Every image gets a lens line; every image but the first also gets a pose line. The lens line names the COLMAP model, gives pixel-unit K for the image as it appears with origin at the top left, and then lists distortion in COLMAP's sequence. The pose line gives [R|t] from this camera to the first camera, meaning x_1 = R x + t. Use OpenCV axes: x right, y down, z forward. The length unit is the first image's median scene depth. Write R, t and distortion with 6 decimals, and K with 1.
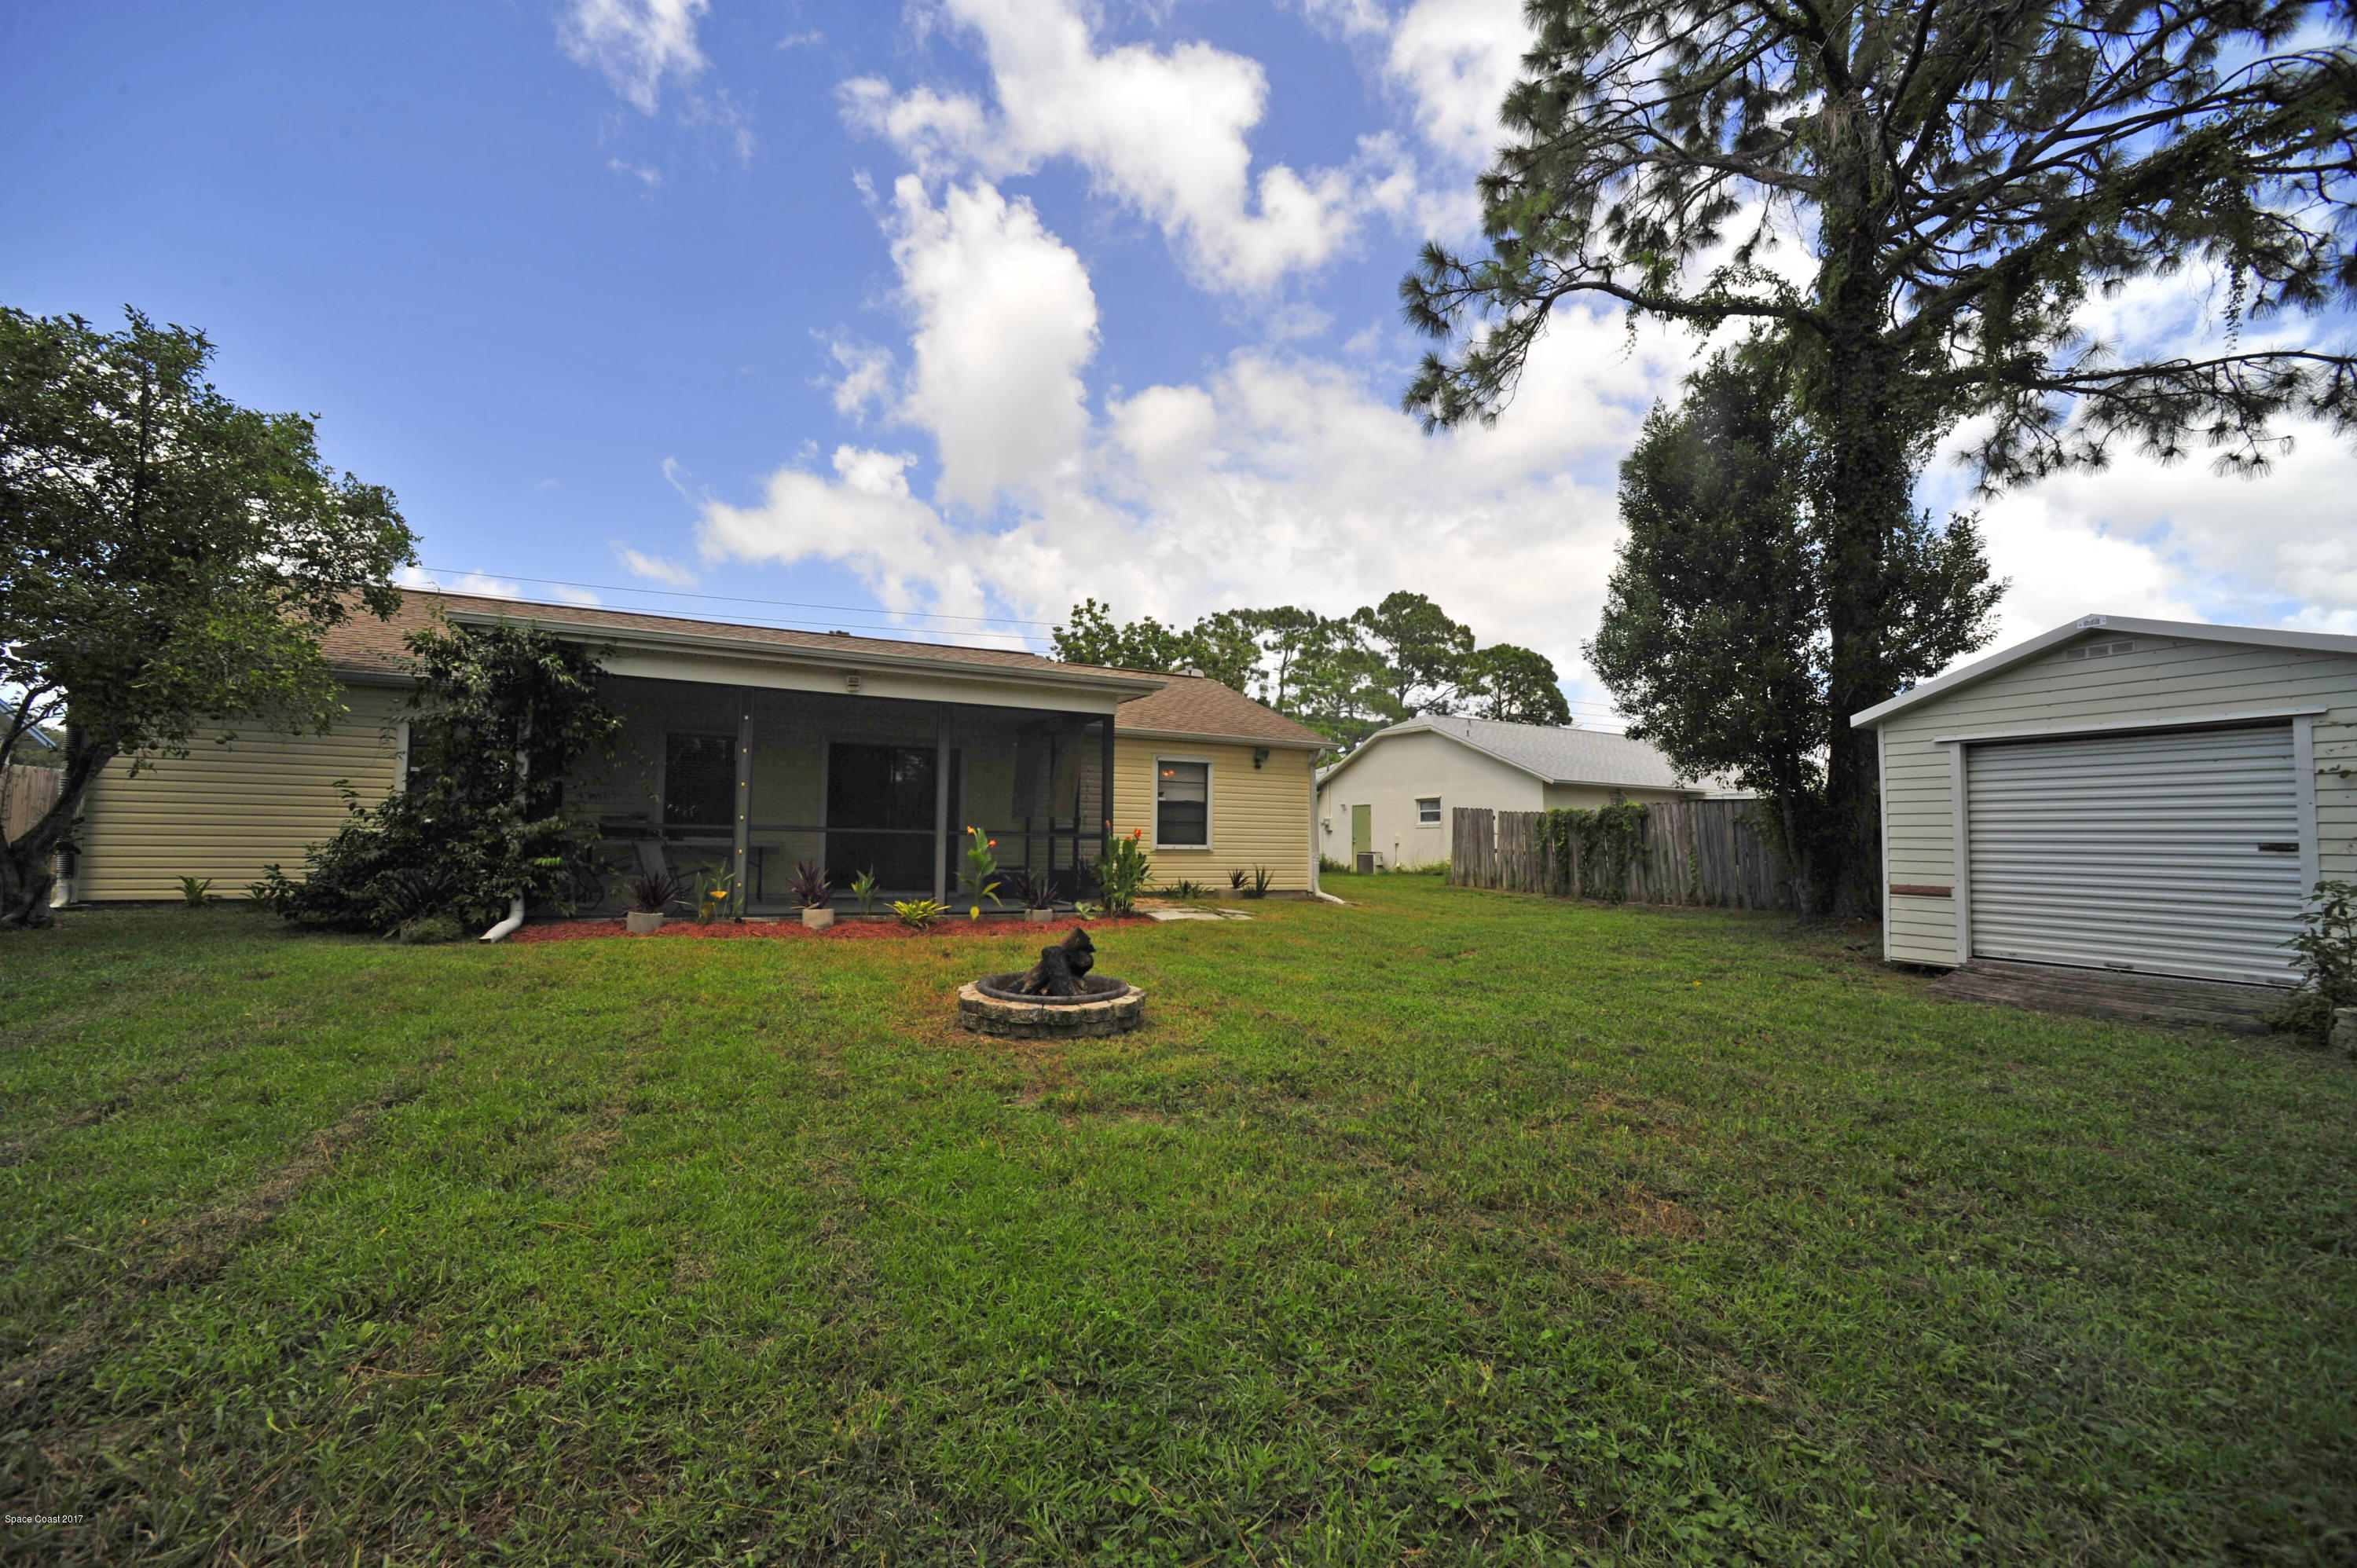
lens RADIAL K [[925.2, 0, 1169.1], [0, 925.2, 792.5], [0, 0, 1]] dist [-0.042517, 0.012169]
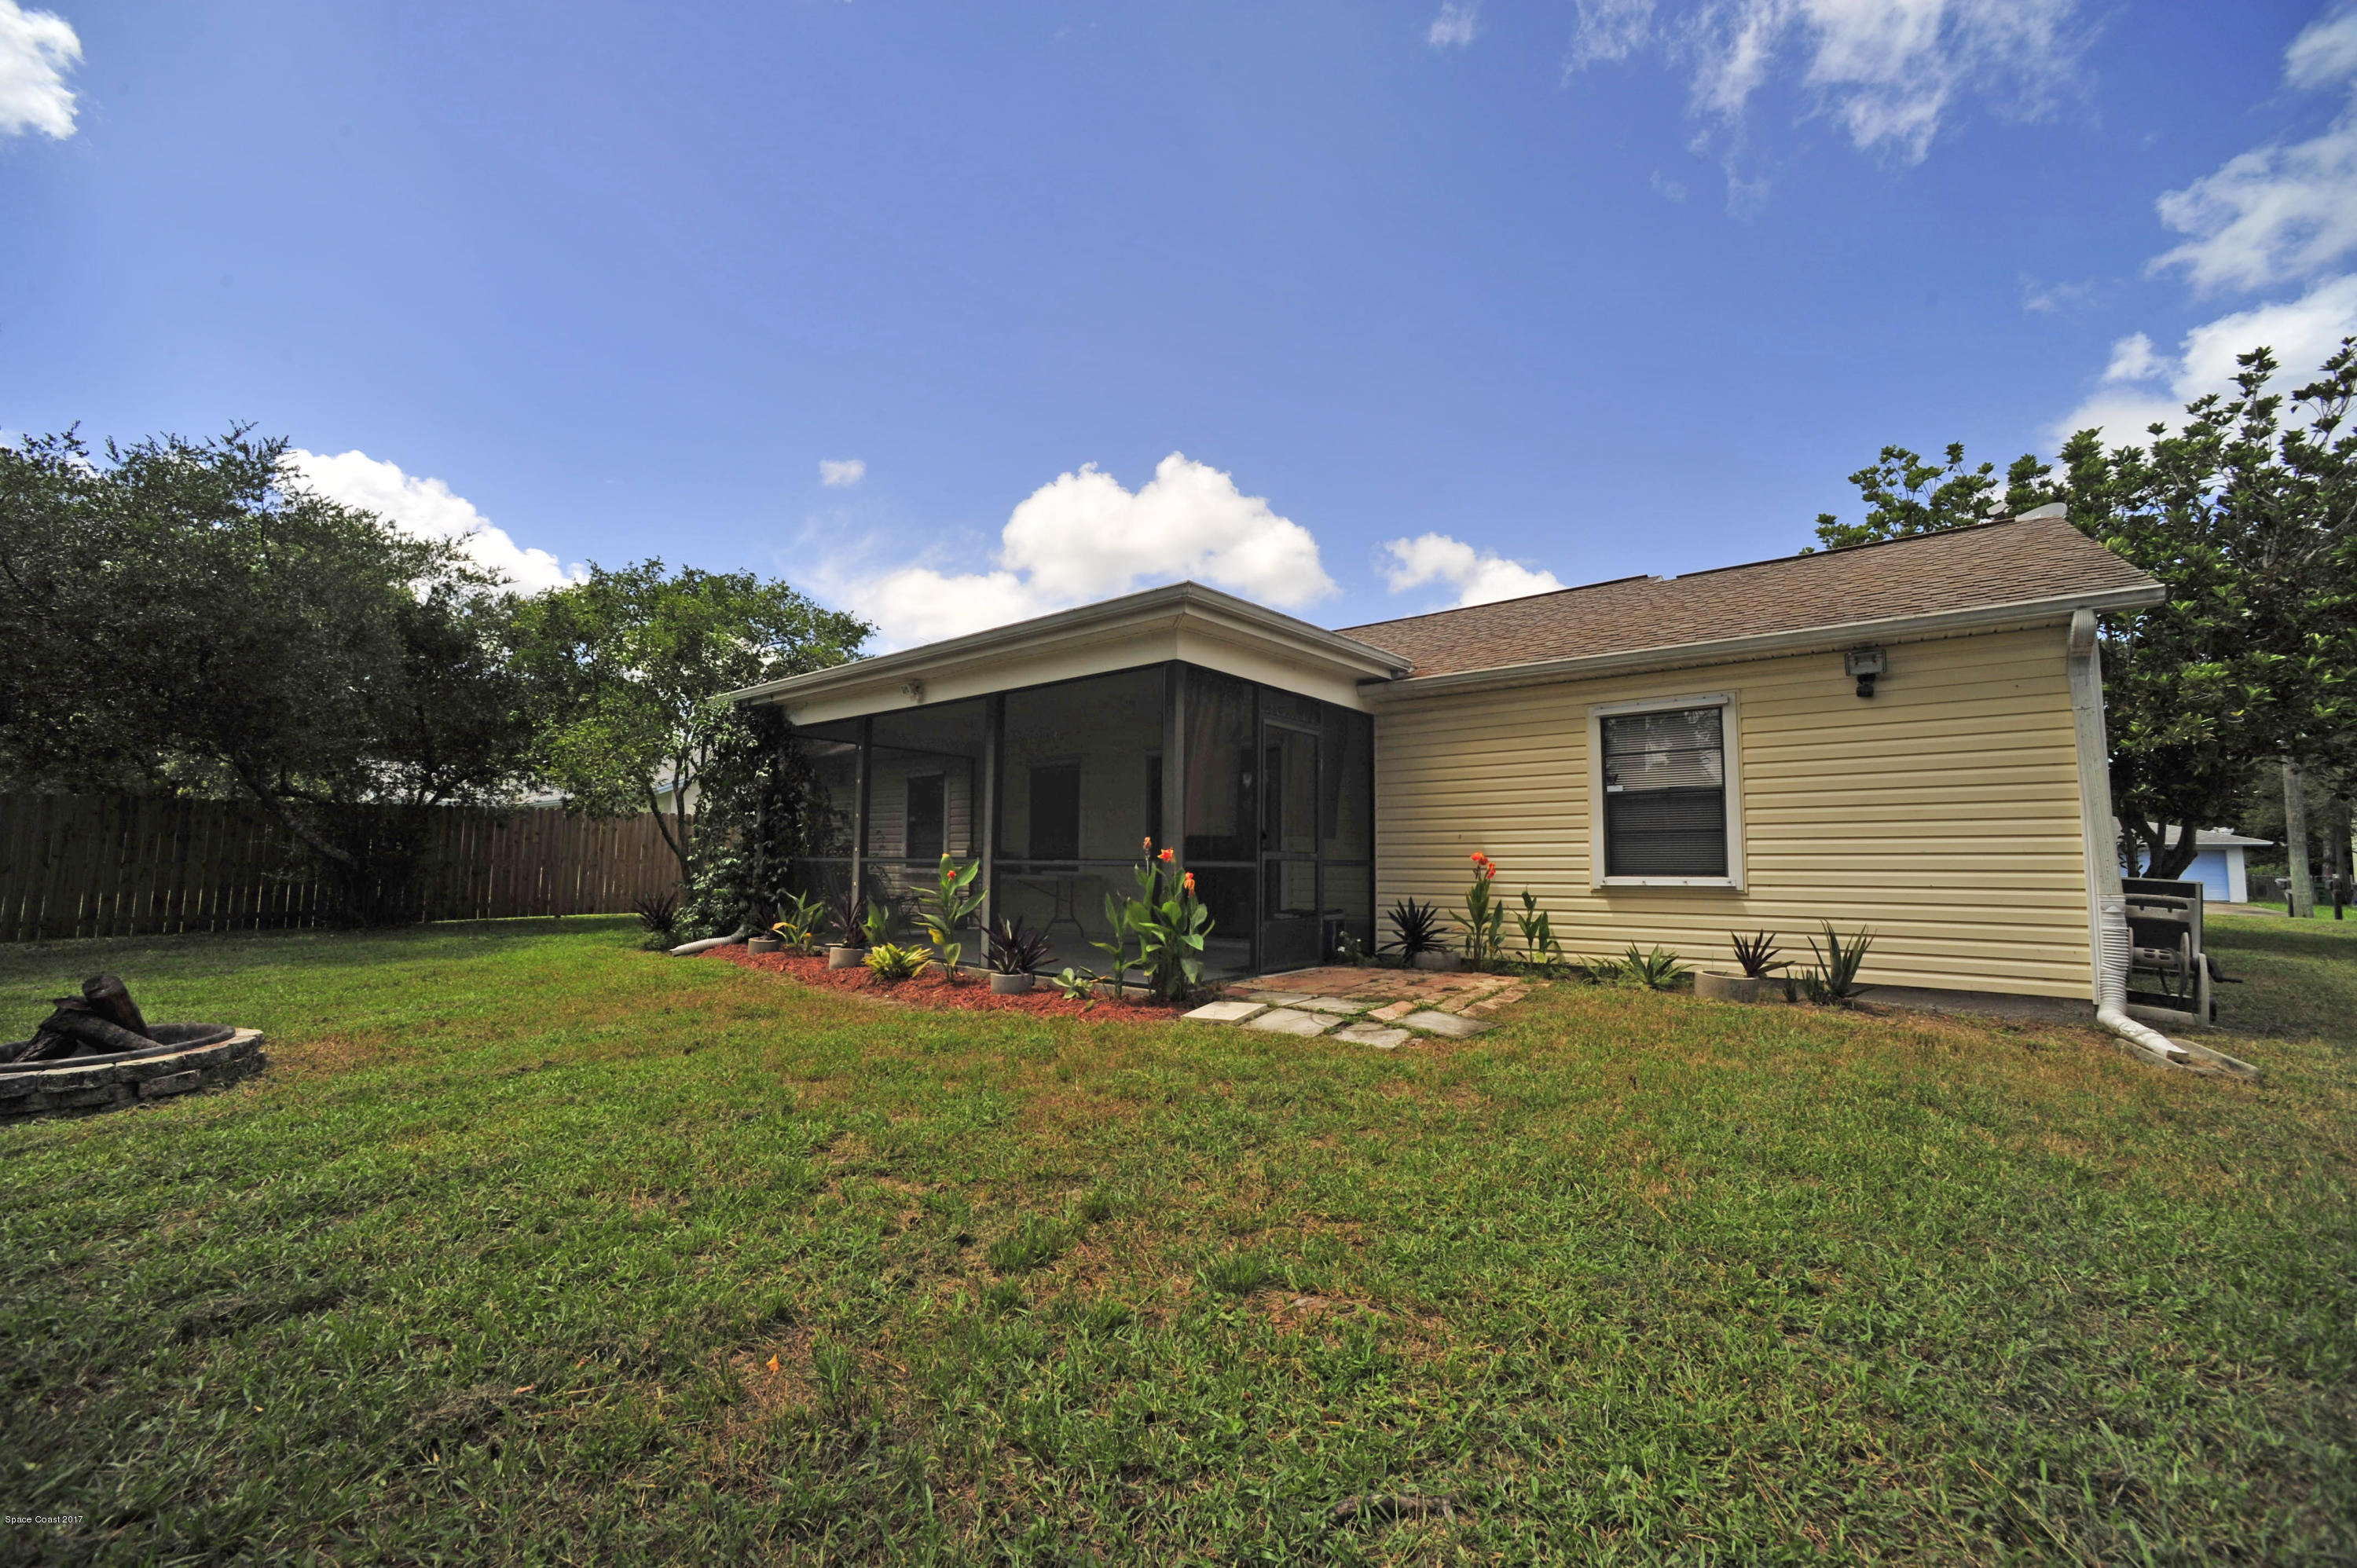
lens RADIAL K [[925.2, 0, 1169.1], [0, 925.2, 792.5], [0, 0, 1]] dist [-0.042517, 0.012169]
pose [[0.397970, -0.072999, -0.914490, 0.360438], [0.049530, 0.997085, -0.058038, 0.026847], [0.916061, -0.022197, 0.400425, 0.561879]]
